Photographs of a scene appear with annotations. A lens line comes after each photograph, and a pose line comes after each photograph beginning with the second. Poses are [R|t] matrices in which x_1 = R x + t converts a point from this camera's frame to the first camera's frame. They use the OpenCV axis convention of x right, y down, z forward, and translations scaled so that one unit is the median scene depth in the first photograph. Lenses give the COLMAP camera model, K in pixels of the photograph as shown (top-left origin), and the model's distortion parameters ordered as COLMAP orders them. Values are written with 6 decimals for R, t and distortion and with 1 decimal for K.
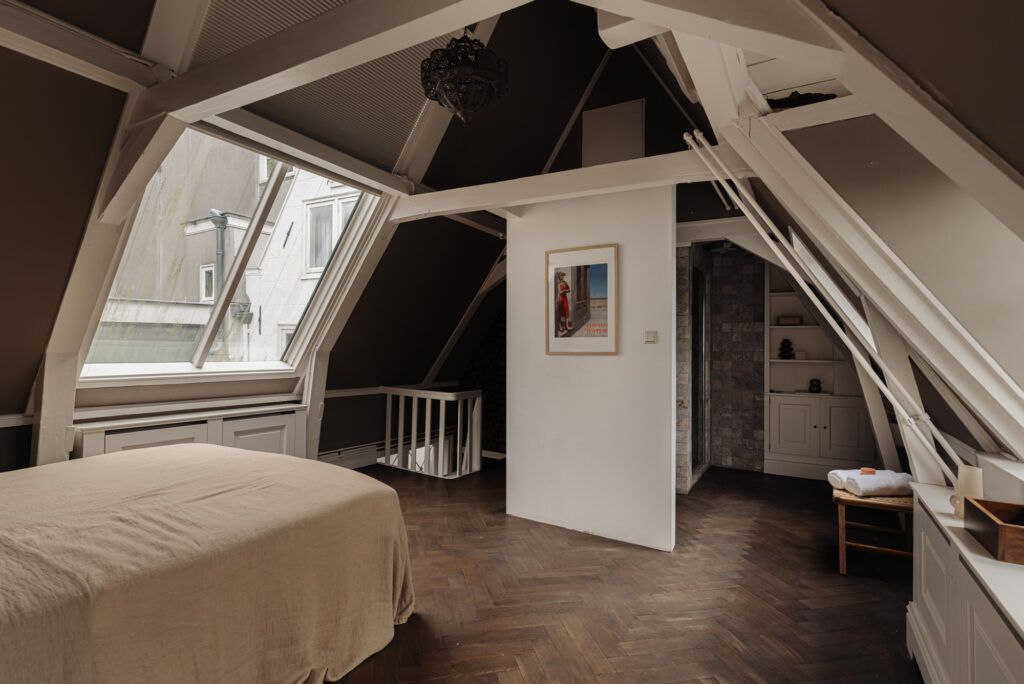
lens RADIAL K [[513.4, 0, 501.7], [0, 513.4, 345.8], [0, 0, 1]] dist [0.006672, -0.000106]
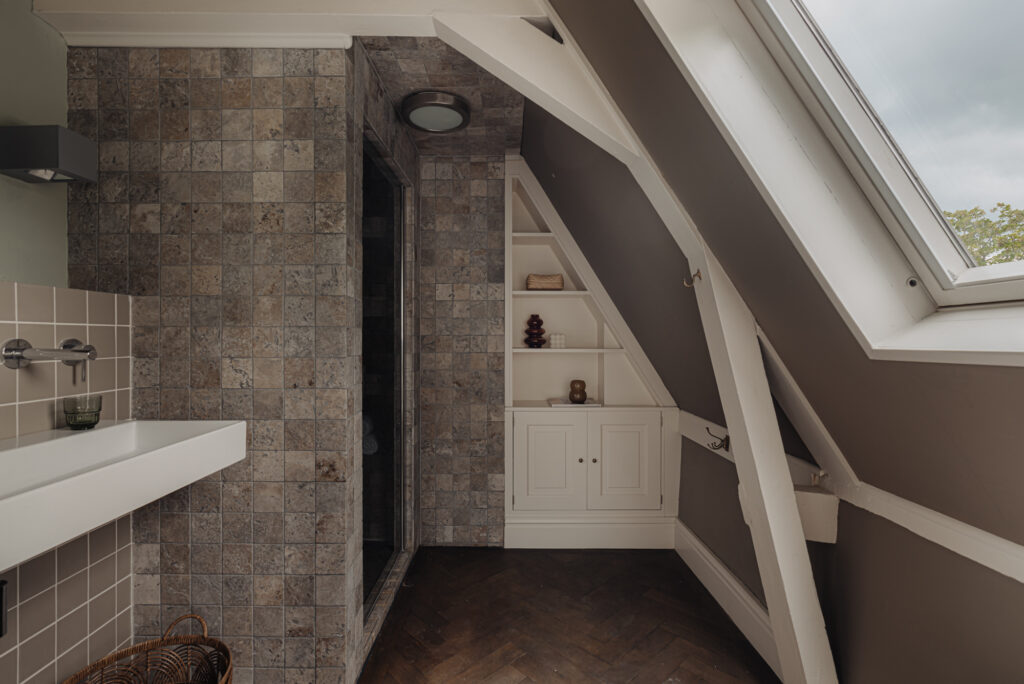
lens RADIAL K [[474.0, 0, 512.3], [0, 474.0, 340.7], [0, 0, 1]] dist [-0.014506, 0.000710]
pose [[0.860412, -0.004096, 0.509582, 0.247080], [0.002425, 0.999989, 0.003944, 0.015183], [-0.509593, -0.002158, 0.860413, 0.536629]]
